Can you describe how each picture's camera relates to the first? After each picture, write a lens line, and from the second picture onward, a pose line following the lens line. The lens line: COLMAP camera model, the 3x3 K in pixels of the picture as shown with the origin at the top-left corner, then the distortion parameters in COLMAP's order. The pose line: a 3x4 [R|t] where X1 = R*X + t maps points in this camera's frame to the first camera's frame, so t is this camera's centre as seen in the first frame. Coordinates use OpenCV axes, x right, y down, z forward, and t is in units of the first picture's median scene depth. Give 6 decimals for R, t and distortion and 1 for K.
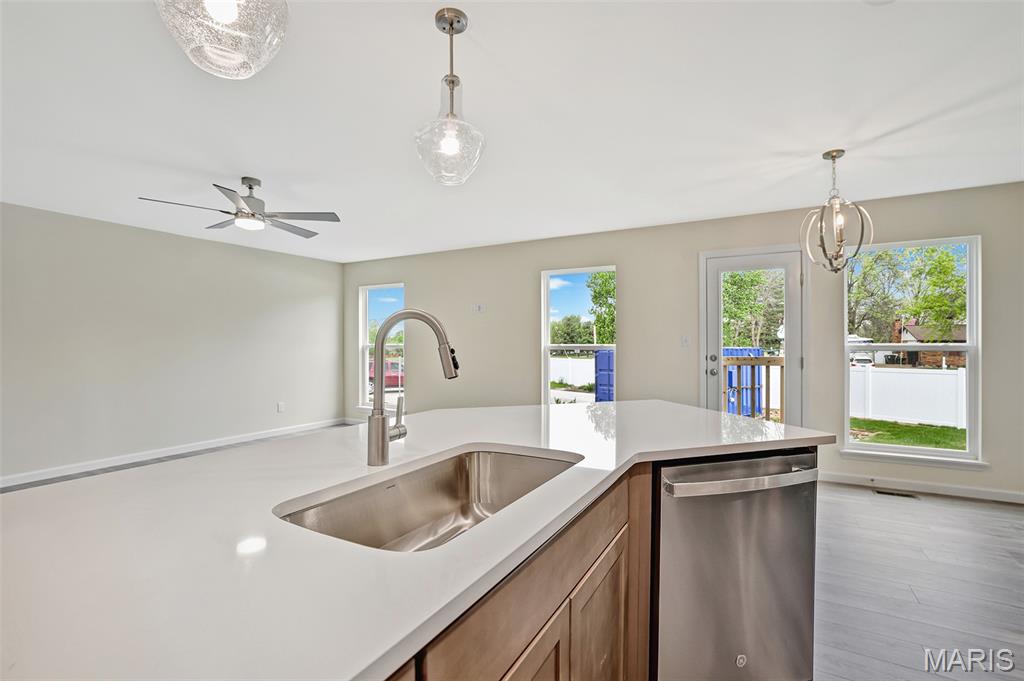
lens RADIAL K [[460.3, 0, 510.3], [0, 460.3, 346.1], [0, 0, 1]] dist [-0.040803, 0.017541]
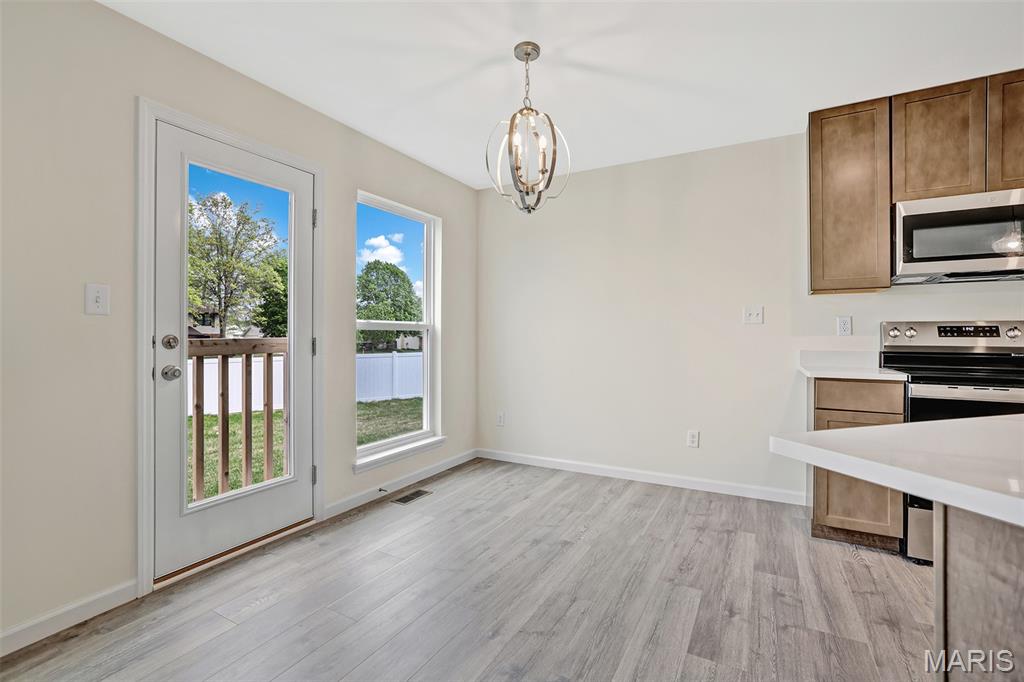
lens RADIAL K [[457.7, 0, 514.3], [0, 457.7, 336.0], [0, 0, 1]] dist [-0.010648, 0.000925]
pose [[-0.011743, 0.003536, 0.999925, -0.011573], [0.005237, 0.999980, -0.003475, 0.027699], [-0.999917, 0.005195, -0.011761, 0.769825]]
